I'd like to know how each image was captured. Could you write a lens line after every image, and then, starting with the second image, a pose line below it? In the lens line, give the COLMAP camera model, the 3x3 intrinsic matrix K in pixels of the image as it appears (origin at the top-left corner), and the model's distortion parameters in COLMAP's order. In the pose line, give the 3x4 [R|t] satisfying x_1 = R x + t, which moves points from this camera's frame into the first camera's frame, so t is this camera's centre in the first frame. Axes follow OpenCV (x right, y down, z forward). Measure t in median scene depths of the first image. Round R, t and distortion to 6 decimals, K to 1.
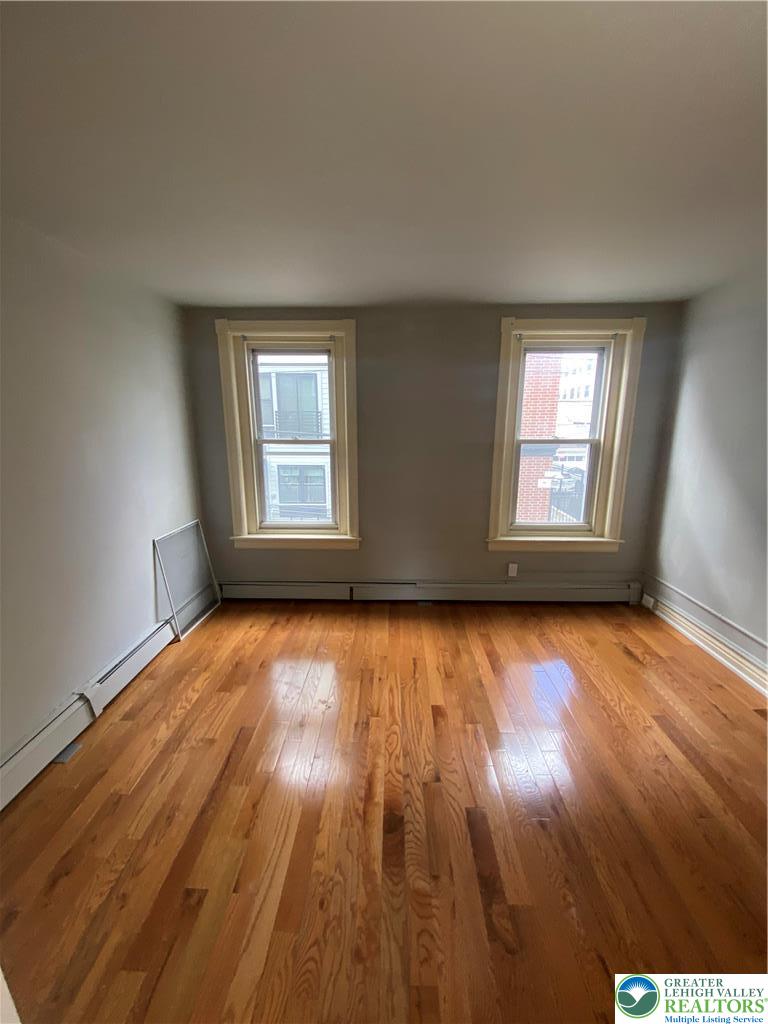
lens RADIAL K [[417.5, 0, 384.0], [0, 417.5, 512.0], [0, 0, 1]] dist [0.025748, -0.021771]
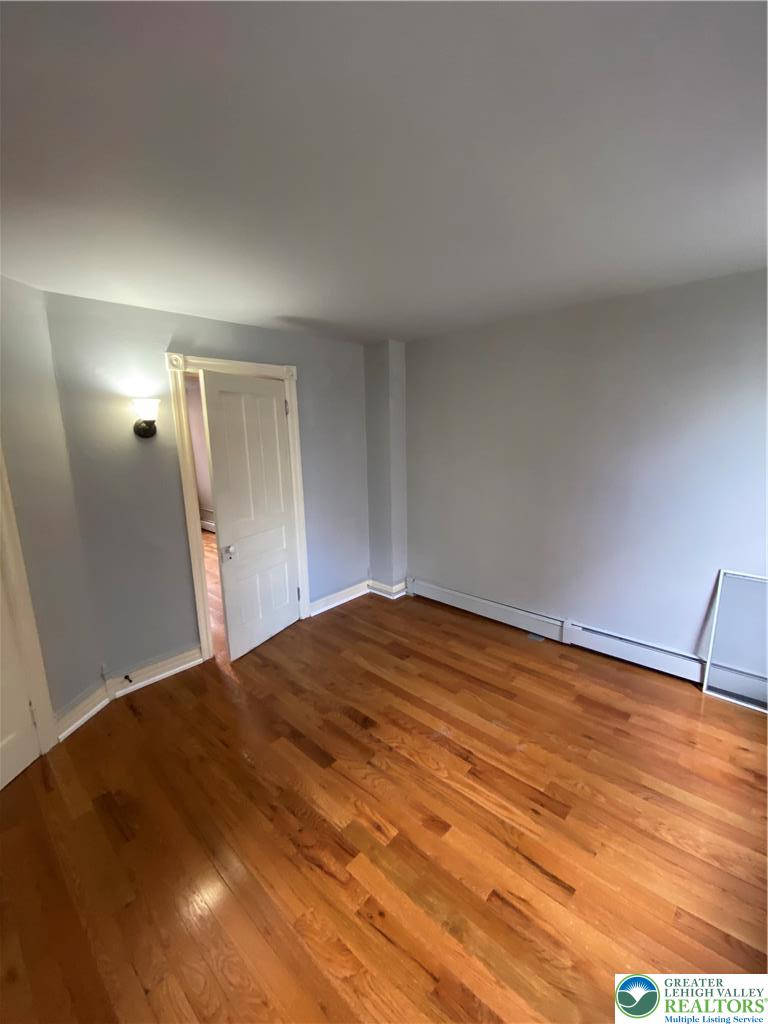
lens RADIAL K [[417.5, 0, 384.0], [0, 417.5, 512.0], [0, 0, 1]] dist [0.025748, -0.021771]
pose [[-0.666760, 0.156281, -0.728702, 0.758289], [-0.131229, 0.937870, 0.321214, -0.333630], [0.733628, 0.309800, -0.604826, 1.392566]]
